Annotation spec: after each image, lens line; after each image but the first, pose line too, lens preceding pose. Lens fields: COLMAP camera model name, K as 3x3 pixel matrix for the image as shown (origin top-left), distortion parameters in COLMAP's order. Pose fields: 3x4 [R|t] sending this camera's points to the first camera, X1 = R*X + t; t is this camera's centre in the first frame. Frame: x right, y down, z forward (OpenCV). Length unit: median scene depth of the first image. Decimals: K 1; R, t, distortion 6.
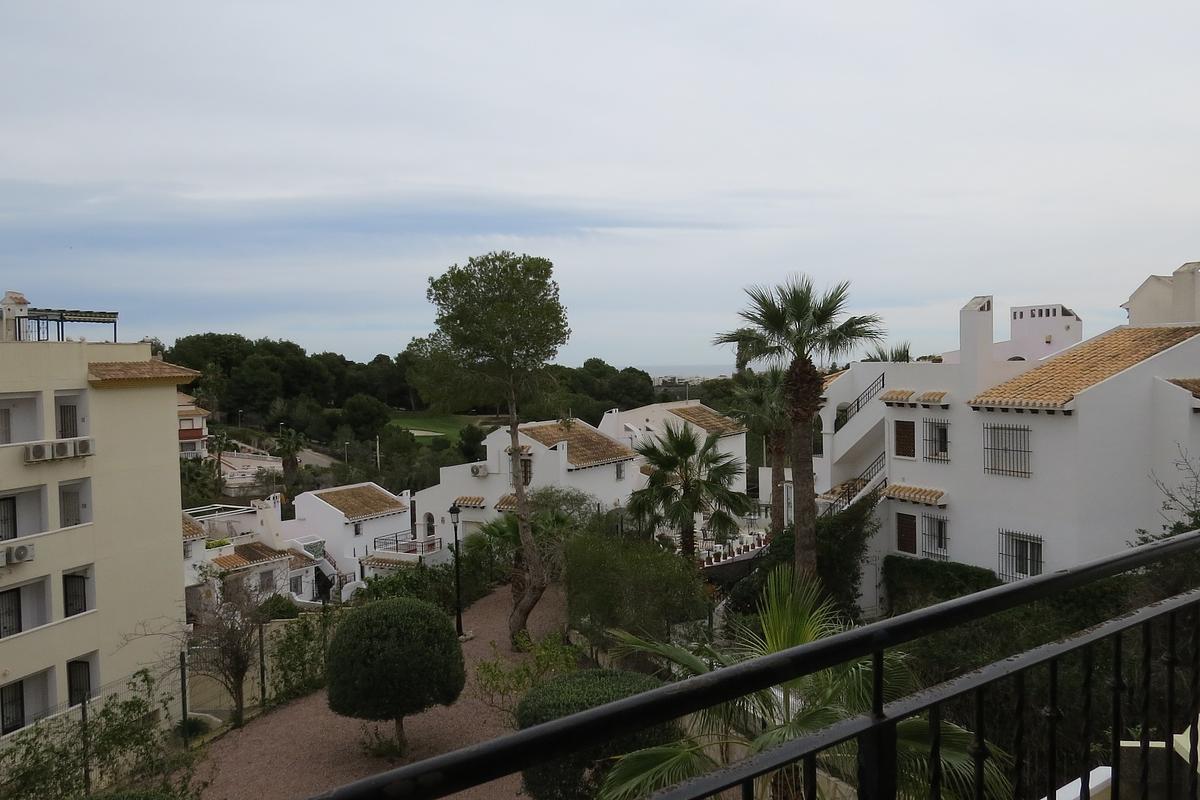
lens RADIAL K [[1026.3, 0, 600.0], [0, 1026.3, 400.0], [0, 0, 1]] dist [-0.005125, -0.001987]
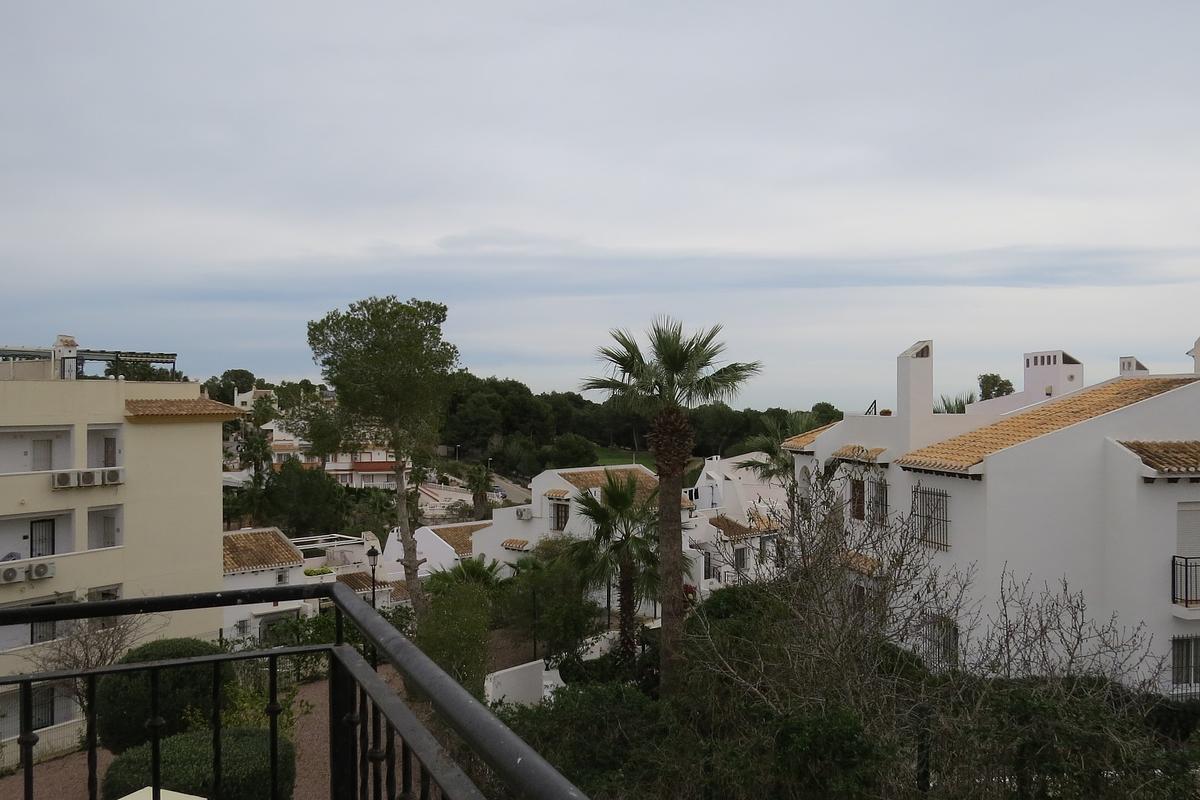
lens RADIAL K [[1026.3, 0, 600.0], [0, 1026.3, 400.0], [0, 0, 1]] dist [-0.005125, -0.001987]
pose [[0.967487, 0.016516, -0.252379, 0.308612], [-0.026533, 0.998987, -0.036341, -0.010737], [0.251524, 0.041856, 0.966946, 0.074975]]
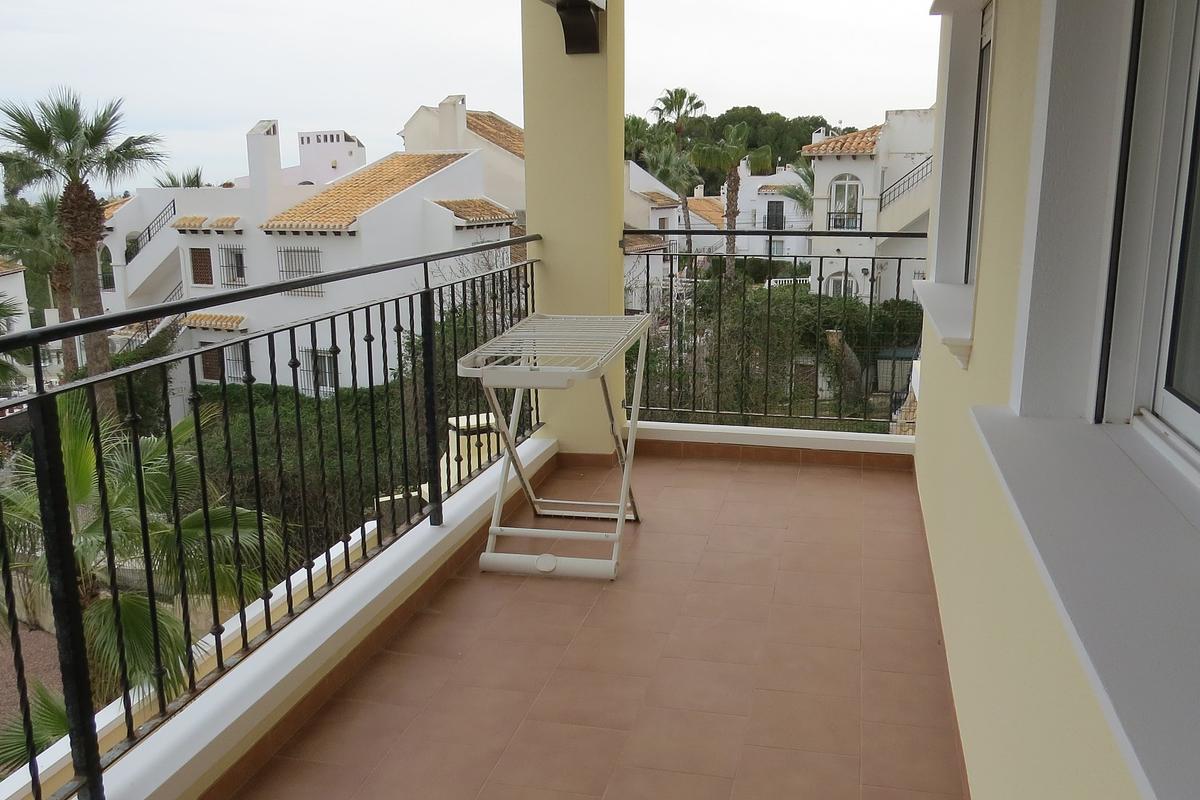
lens RADIAL K [[1044.4, 0, 602.4], [0, 1044.4, 389.3], [0, 0, 1]] dist [-0.008104, -0.012870]
pose [[0.799497, -0.118849, 0.588795, 0.001797], [0.028577, 0.986646, 0.160352, 0.004716], [-0.599990, -0.111375, 0.792217, -0.036059]]
